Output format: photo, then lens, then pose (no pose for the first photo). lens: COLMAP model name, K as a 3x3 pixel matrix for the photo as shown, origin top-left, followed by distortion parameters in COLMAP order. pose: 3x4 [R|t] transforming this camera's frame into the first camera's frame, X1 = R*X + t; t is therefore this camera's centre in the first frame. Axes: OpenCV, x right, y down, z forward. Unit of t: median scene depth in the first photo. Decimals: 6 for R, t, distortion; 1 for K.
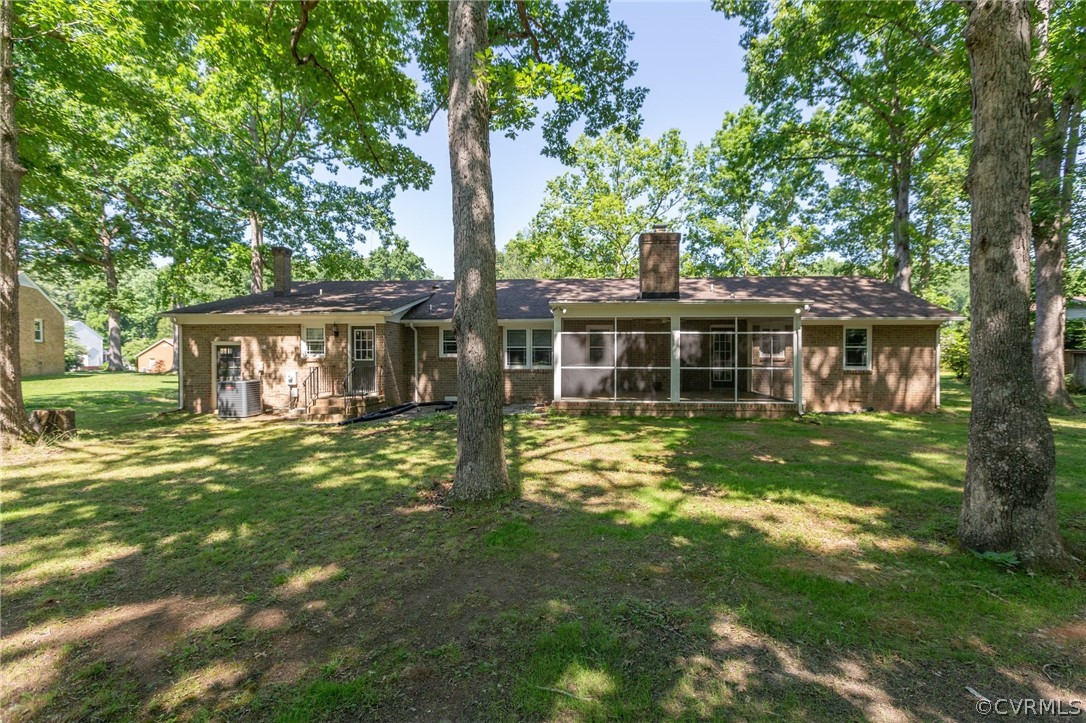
lens RADIAL K [[486.2, 0, 538.2], [0, 486.2, 345.7], [0, 0, 1]] dist [0.001252, -0.001154]
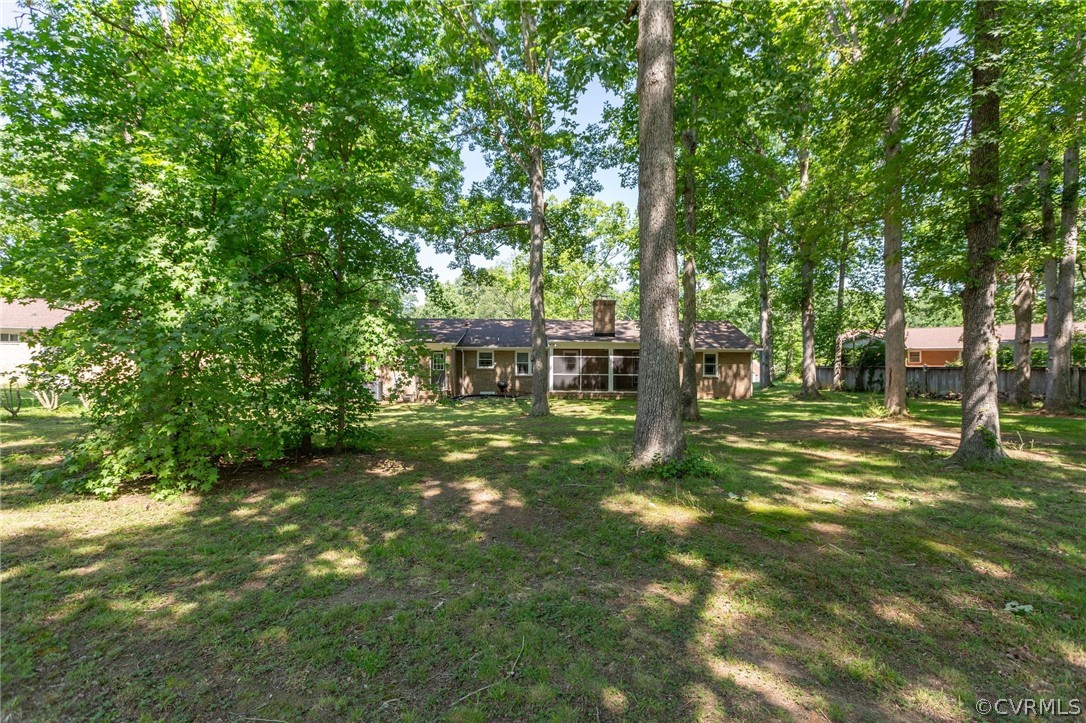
lens RADIAL K [[486.2, 0, 532.1], [0, 486.2, 359.3], [0, 0, 1]] dist [0.001252, -0.001154]
pose [[0.996700, 0.006028, 0.080950, -0.158451], [-0.006559, 0.999959, 0.006297, -0.020793], [-0.080909, -0.006807, 0.996698, -0.761419]]
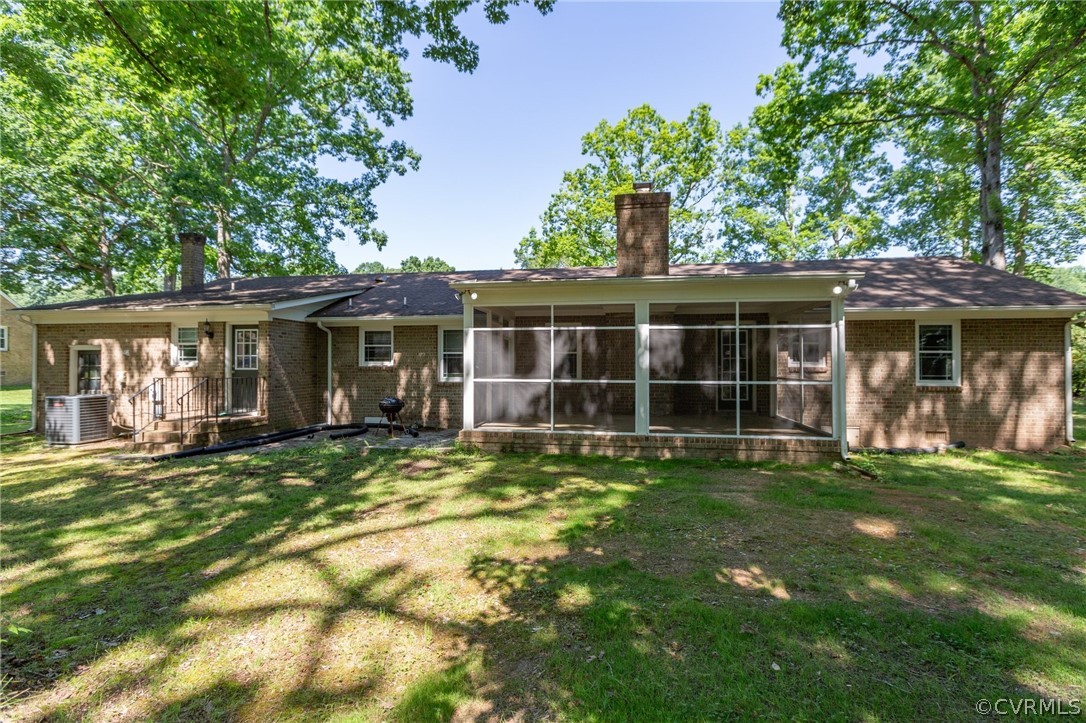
lens RADIAL K [[486.2, 0, 542.9], [0, 486.2, 346.5], [0, 0, 1]] dist [0.001252, -0.001154]
pose [[0.995909, -0.001836, -0.090340, 0.167805], [-0.000243, 0.999735, -0.023001, 0.010786], [0.090358, 0.022929, 0.995645, 0.273459]]
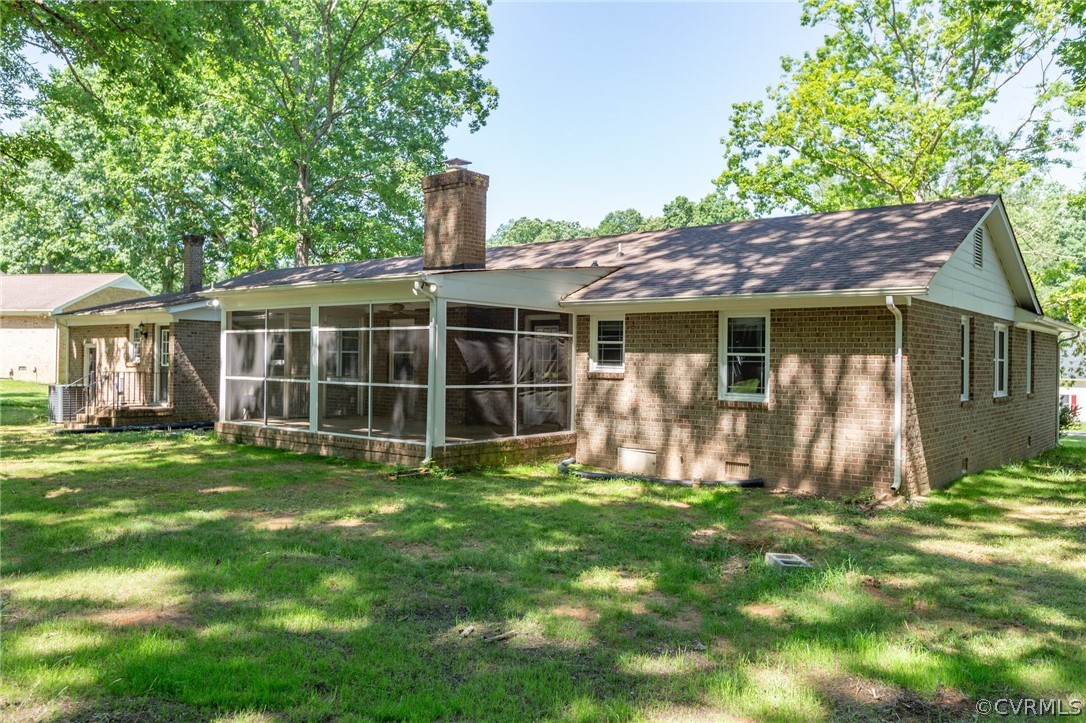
lens RADIAL K [[813.3, 0, 546.0], [0, 813.3, 360.7], [0, 0, 1]] dist [0.009513, -0.005646]
pose [[0.822577, 0.011120, -0.568545, 0.960608], [-0.007741, 0.999935, 0.008359, 0.003946], [0.568601, -0.002475, 0.822610, 0.199685]]
